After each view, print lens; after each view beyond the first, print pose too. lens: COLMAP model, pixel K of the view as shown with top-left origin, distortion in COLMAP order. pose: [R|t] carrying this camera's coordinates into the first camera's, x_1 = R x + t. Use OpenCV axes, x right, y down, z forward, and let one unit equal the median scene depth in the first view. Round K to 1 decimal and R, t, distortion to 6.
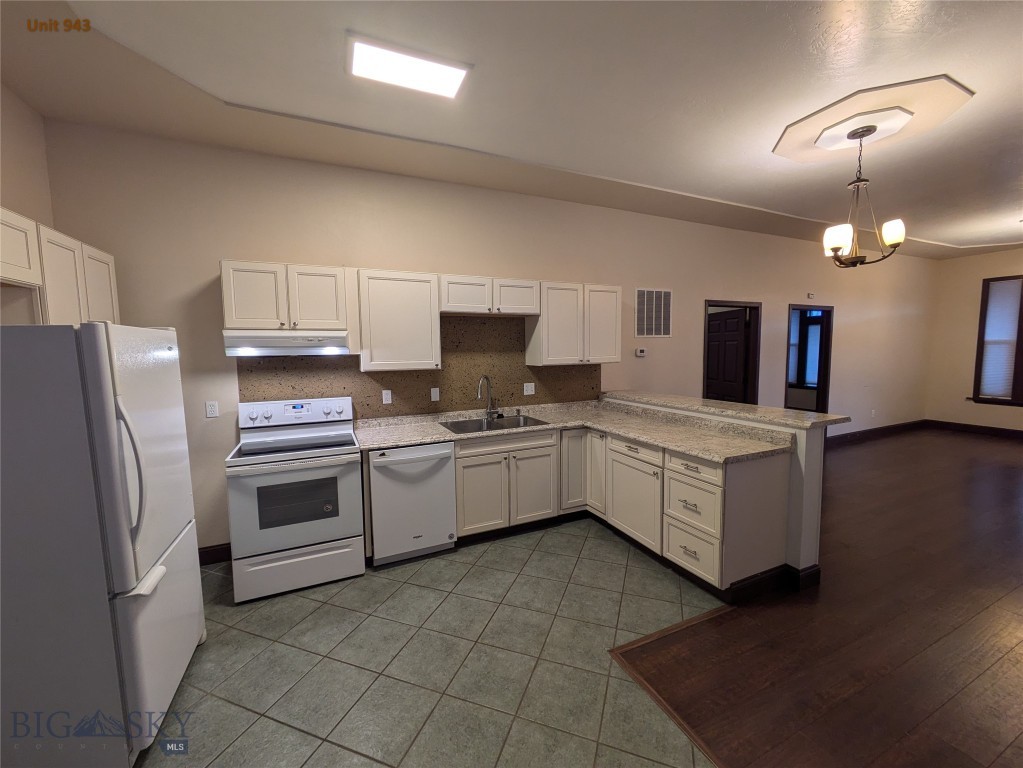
lens RADIAL K [[370.6, 0, 510.6], [0, 370.6, 398.6], [0, 0, 1]] dist [0.001681, 0.000308]
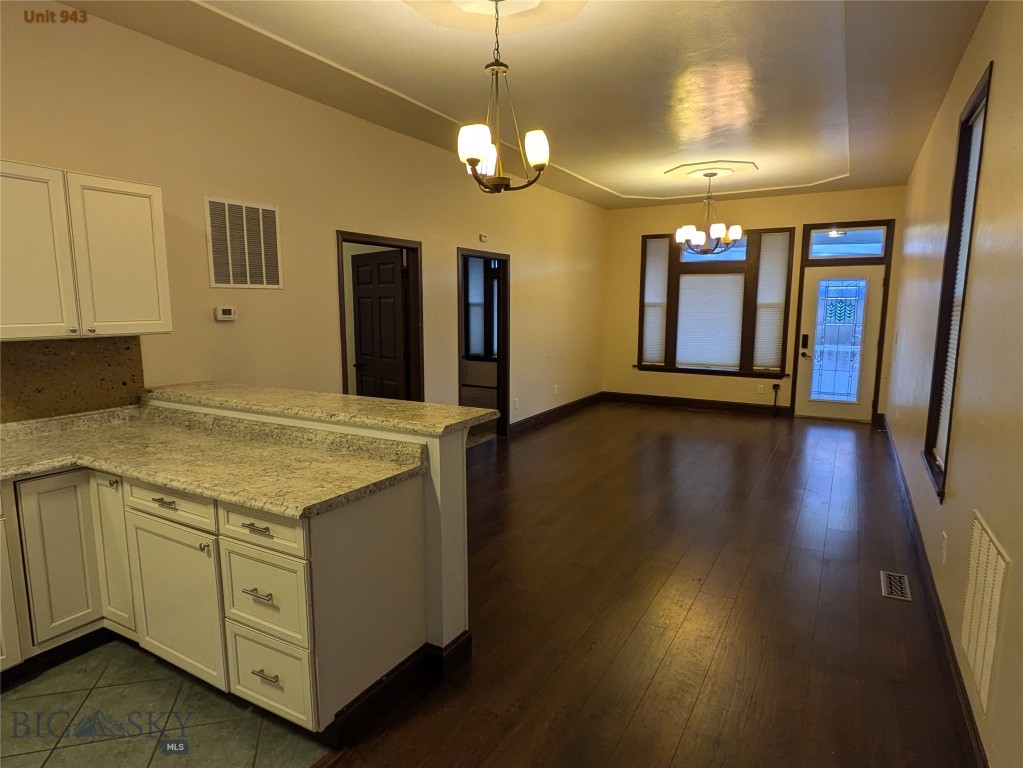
lens RADIAL K [[406.2, 0, 512.7], [0, 406.2, 383.8], [0, 0, 1]] dist [0.002541, 0.000568]
pose [[0.870280, -0.081465, 0.485773, 0.482360], [0.053714, 0.996043, 0.070807, -0.044175], [-0.489619, -0.035529, 0.871212, 0.272402]]
